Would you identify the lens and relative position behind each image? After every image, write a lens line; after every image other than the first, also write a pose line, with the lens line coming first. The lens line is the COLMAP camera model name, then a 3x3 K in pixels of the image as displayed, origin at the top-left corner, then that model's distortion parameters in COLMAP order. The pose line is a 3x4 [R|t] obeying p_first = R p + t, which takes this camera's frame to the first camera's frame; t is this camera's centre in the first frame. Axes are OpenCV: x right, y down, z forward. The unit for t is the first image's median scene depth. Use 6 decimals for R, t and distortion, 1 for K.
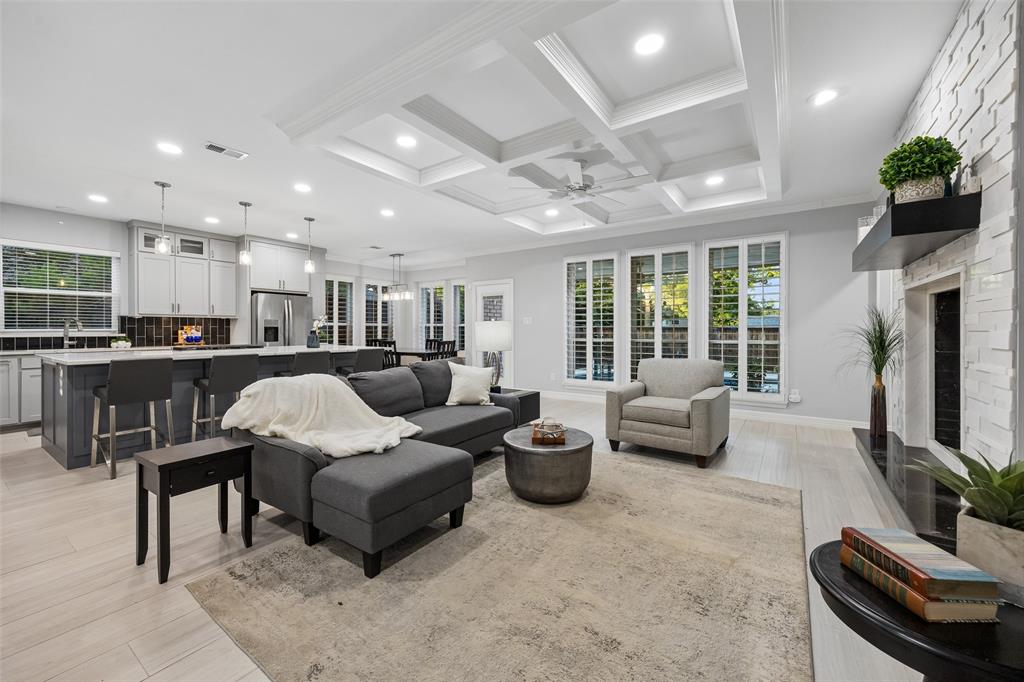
lens RADIAL K [[400.5, 0, 512.2], [0, 400.5, 331.7], [0, 0, 1]] dist [0.008625, -0.000749]
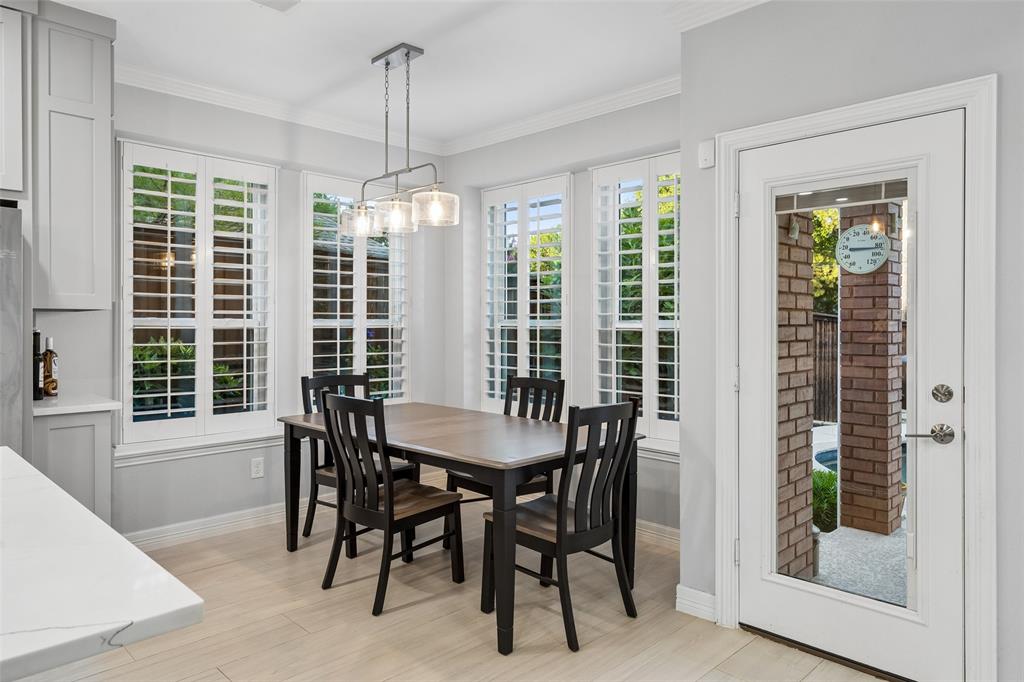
lens RADIAL K [[672.9, 0, 510.8], [0, 672.9, 325.2], [0, 0, 1]] dist [0.013283, 0.003475]
pose [[0.982398, 0.000689, -0.186797, -0.189874], [-0.001331, 0.999994, -0.003309, -0.024150], [0.186793, 0.003499, 0.982393, 0.823265]]
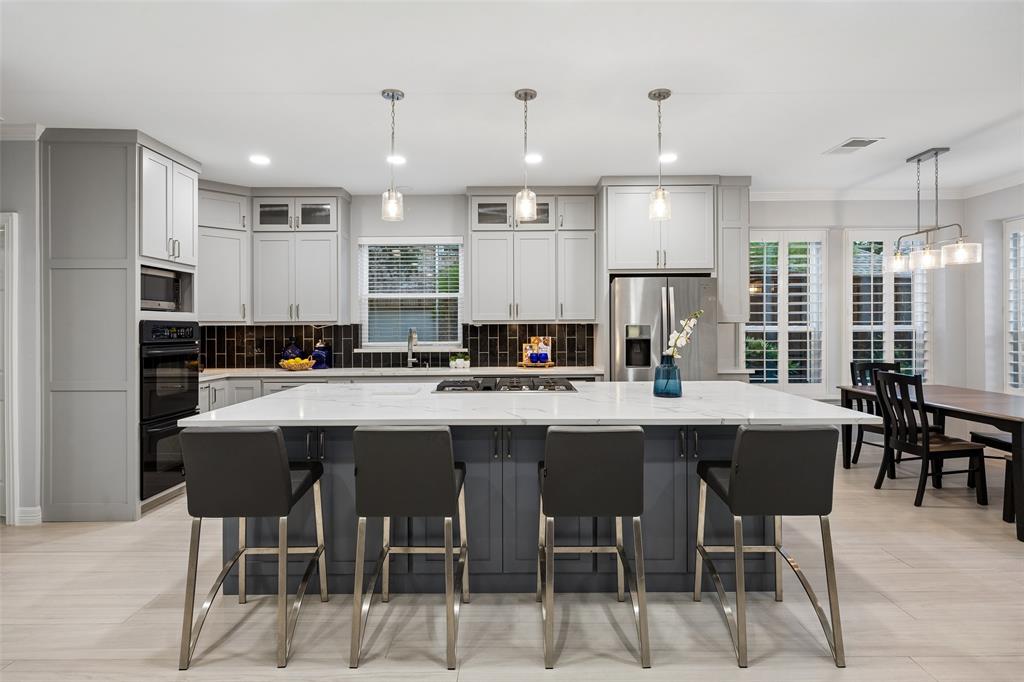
lens RADIAL K [[541.3, 0, 515.9], [0, 541.3, 327.9], [0, 0, 1]] dist [0.006447, -0.000542]
pose [[0.567883, -0.002537, -0.823106, -0.110795], [0.001753, 0.999997, -0.001873, -0.028925], [0.823108, -0.000379, 0.567885, 0.510985]]
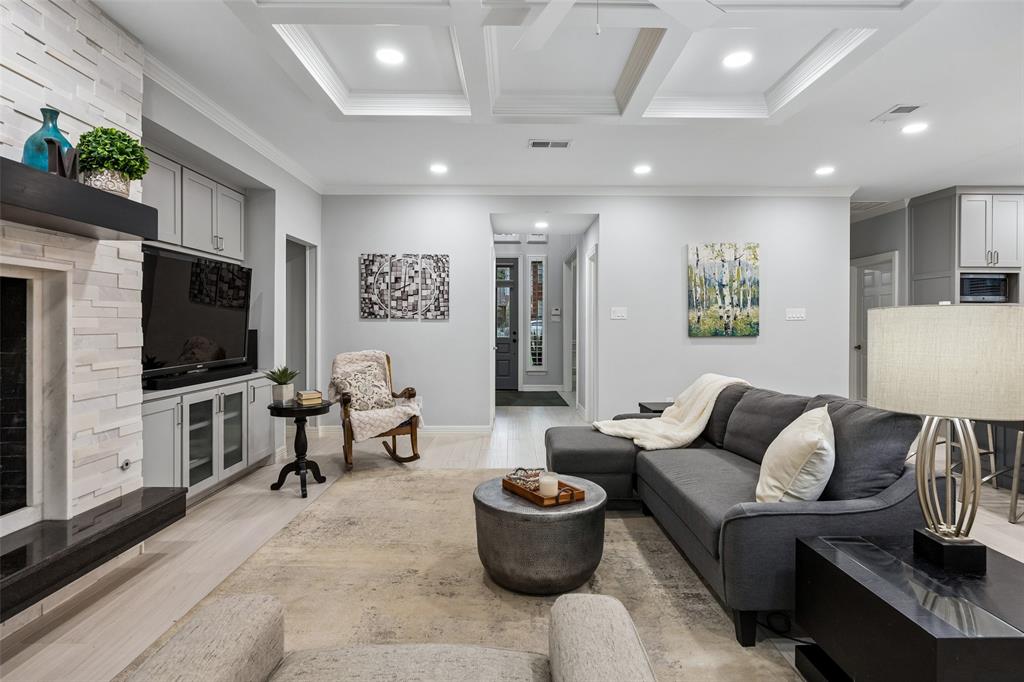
lens RADIAL K [[541.3, 0, 513.3], [0, 541.3, 324.6], [0, 0, 1]] dist [0.006447, -0.000542]
pose [[-0.817768, -0.003555, -0.575537, 0.321124], [-0.005218, 0.999986, 0.001238, -0.010277], [0.575524, 0.004016, -0.817775, 0.845462]]
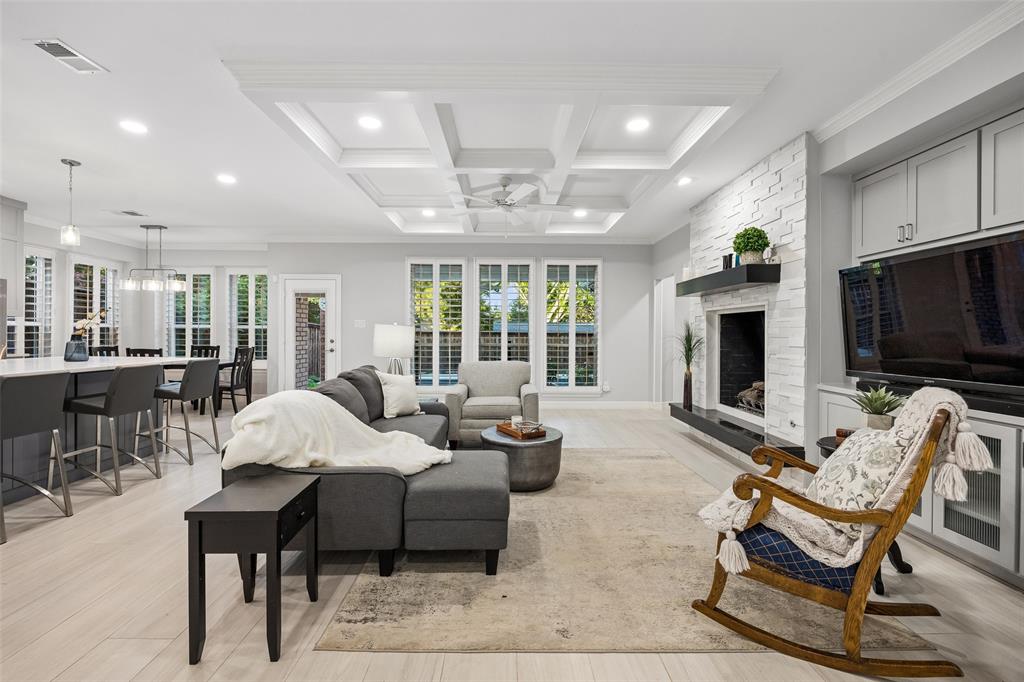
lens RADIAL K [[444.7, 0, 511.1], [0, 444.7, 335.4], [0, 0, 1]] dist [-0.013223, 0.000417]
pose [[0.815030, 0.001619, 0.579417, -0.313774], [-0.001871, 0.999998, -0.000162, -0.002577], [-0.579416, -0.000952, 0.815031, 0.012793]]
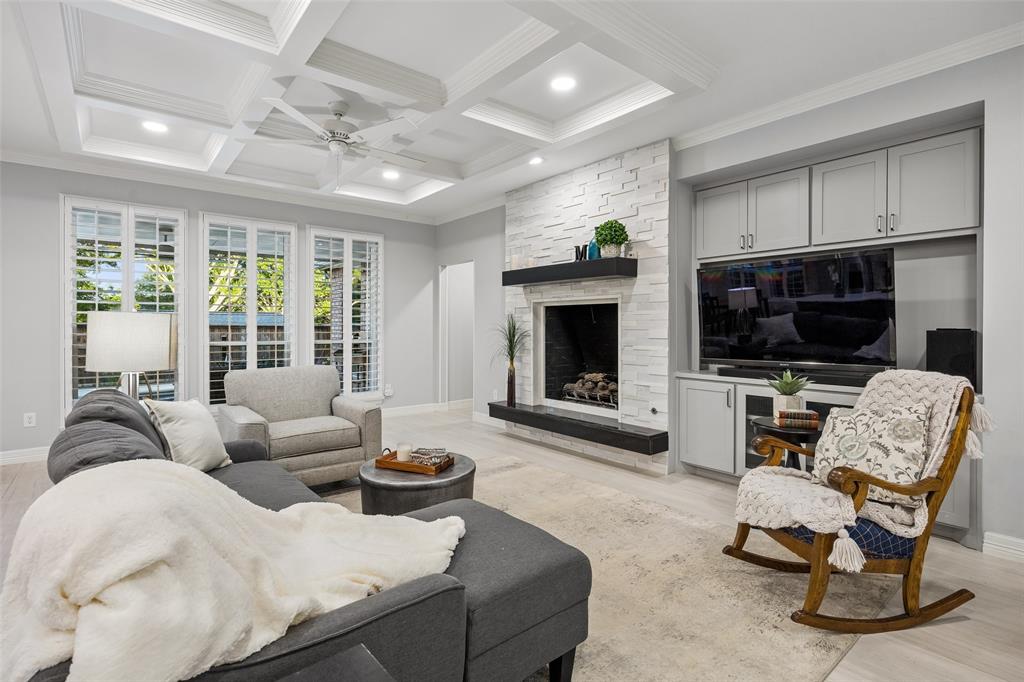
lens RADIAL K [[488.0, 0, 514.4], [0, 488.0, 330.4], [0, 0, 1]] dist [-0.004133, -0.000513]
pose [[0.273514, -0.006109, 0.961849, -0.381164], [0.004024, 0.999978, 0.005207, -0.003895], [-0.961860, 0.002446, 0.273532, 0.272693]]
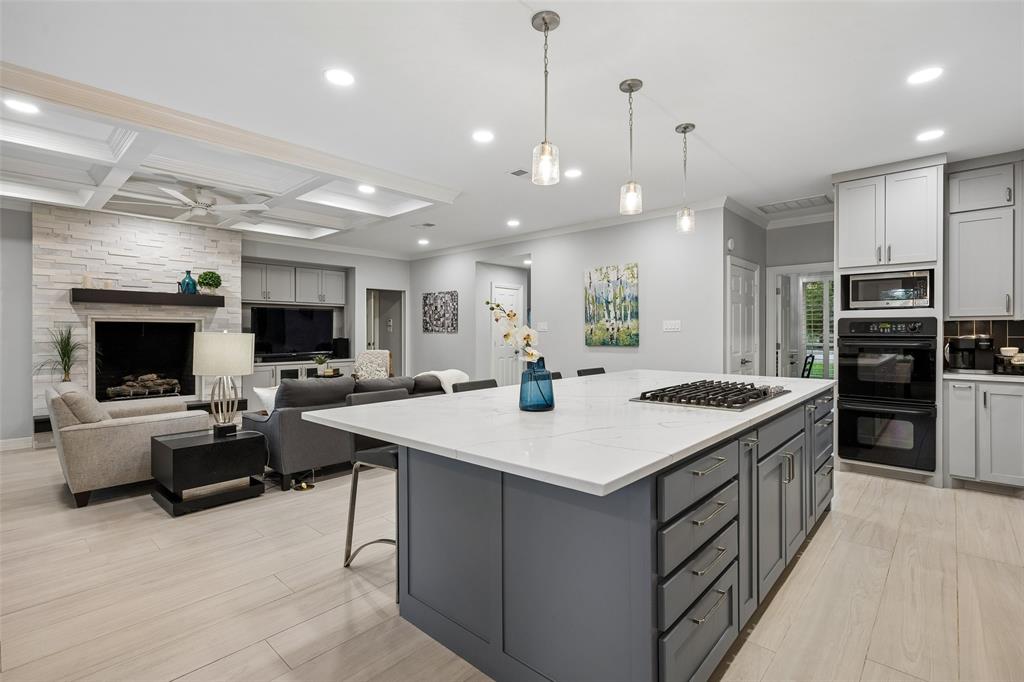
lens RADIAL K [[488.0, 0, 513.3], [0, 488.0, 331.1], [0, 0, 1]] dist [-0.004133, -0.000513]
pose [[-0.989336, 0.001491, 0.145641, -0.504394], [0.001712, 0.999998, 0.001387, -0.022560], [-0.145639, 0.001622, -0.989337, 1.316058]]
